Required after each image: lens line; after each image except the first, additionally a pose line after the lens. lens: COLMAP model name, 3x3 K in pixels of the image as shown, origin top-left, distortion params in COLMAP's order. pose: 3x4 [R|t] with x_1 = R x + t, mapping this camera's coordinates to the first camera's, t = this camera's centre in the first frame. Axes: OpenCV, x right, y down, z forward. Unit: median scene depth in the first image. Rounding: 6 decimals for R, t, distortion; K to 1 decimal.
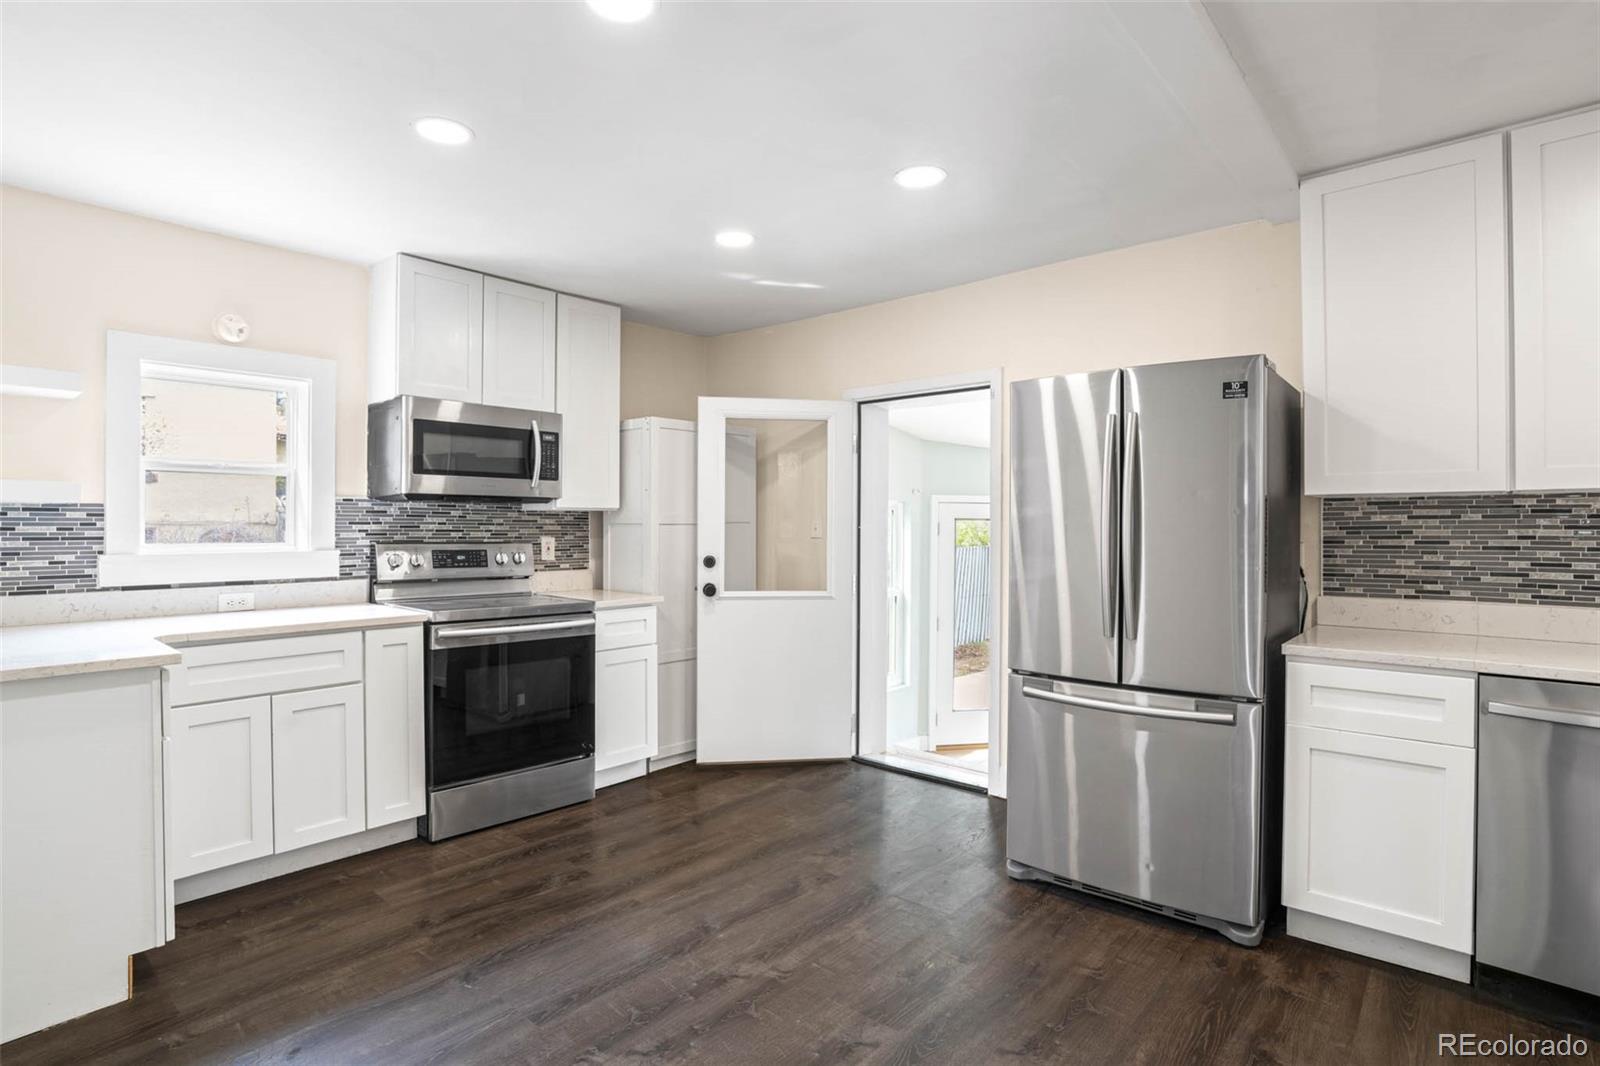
lens RADIAL K [[782.2, 0, 807.9], [0, 782.2, 532.4], [0, 0, 1]] dist [-0.041497, 0.007192]
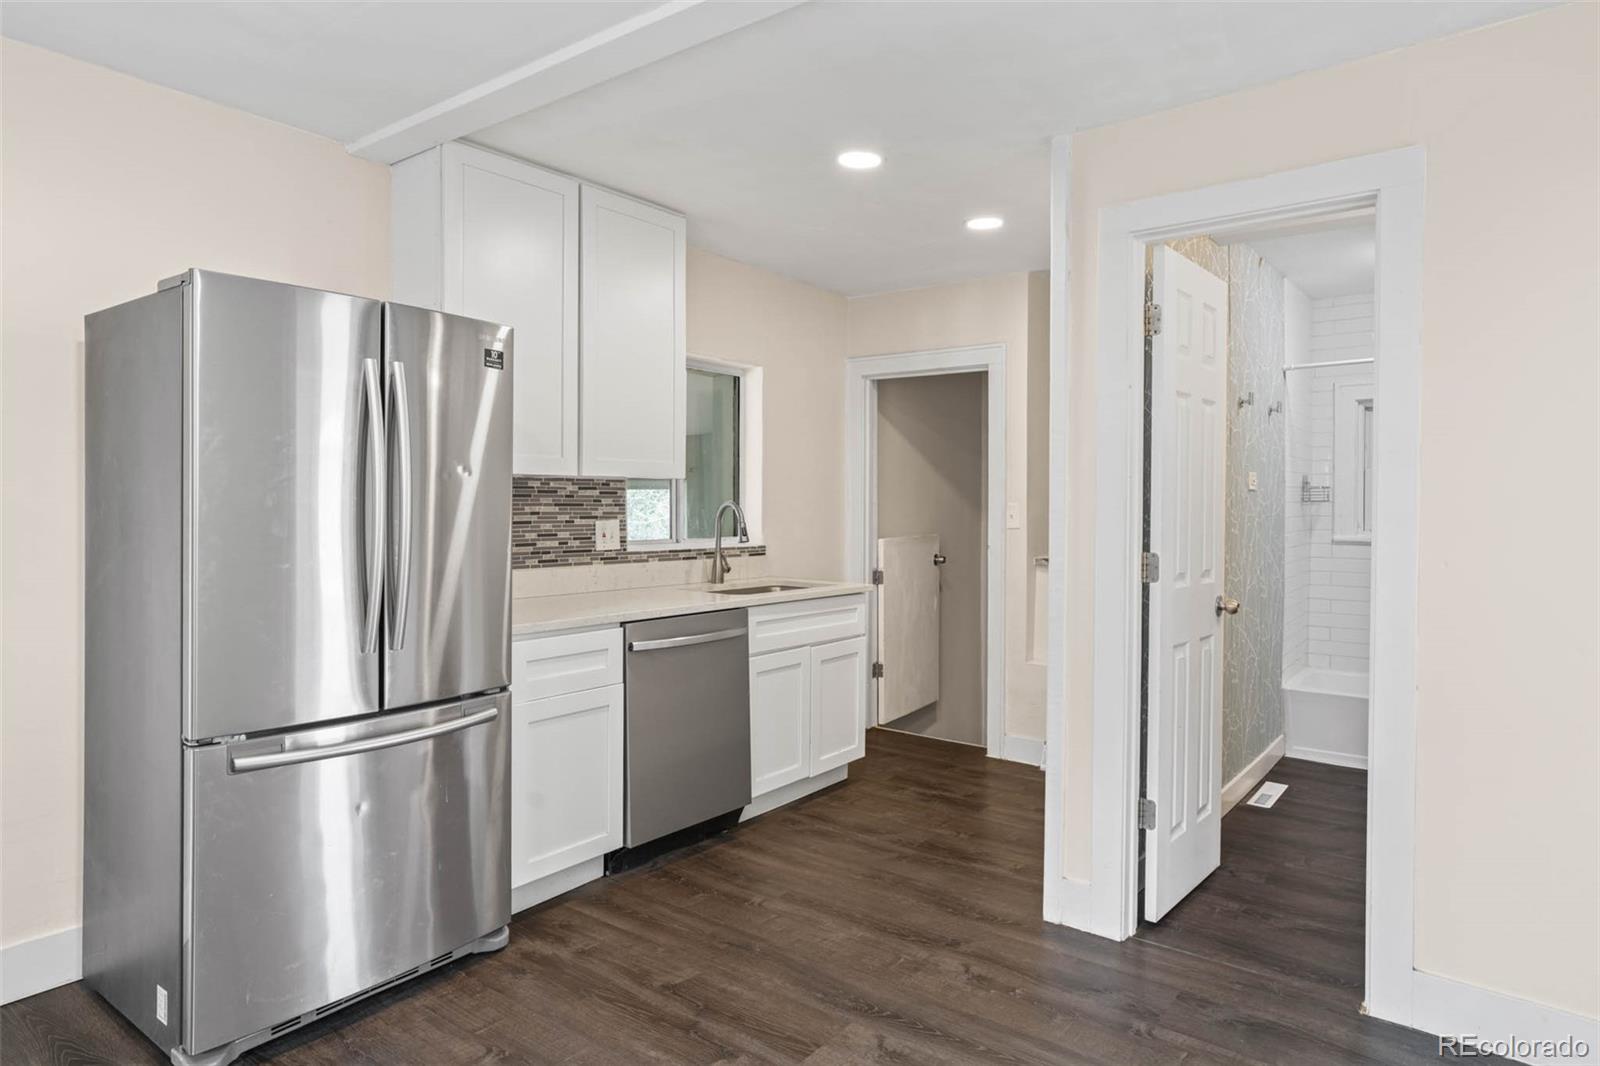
lens RADIAL K [[911.9, 0, 808.9], [0, 911.9, 522.4], [0, 0, 1]] dist [-0.009436, 0.001061]
pose [[-0.050463, -0.025083, 0.998411, -0.548231], [0.002541, 0.999678, 0.025243, -0.014849], [-0.998723, 0.003811, -0.050383, 0.658191]]
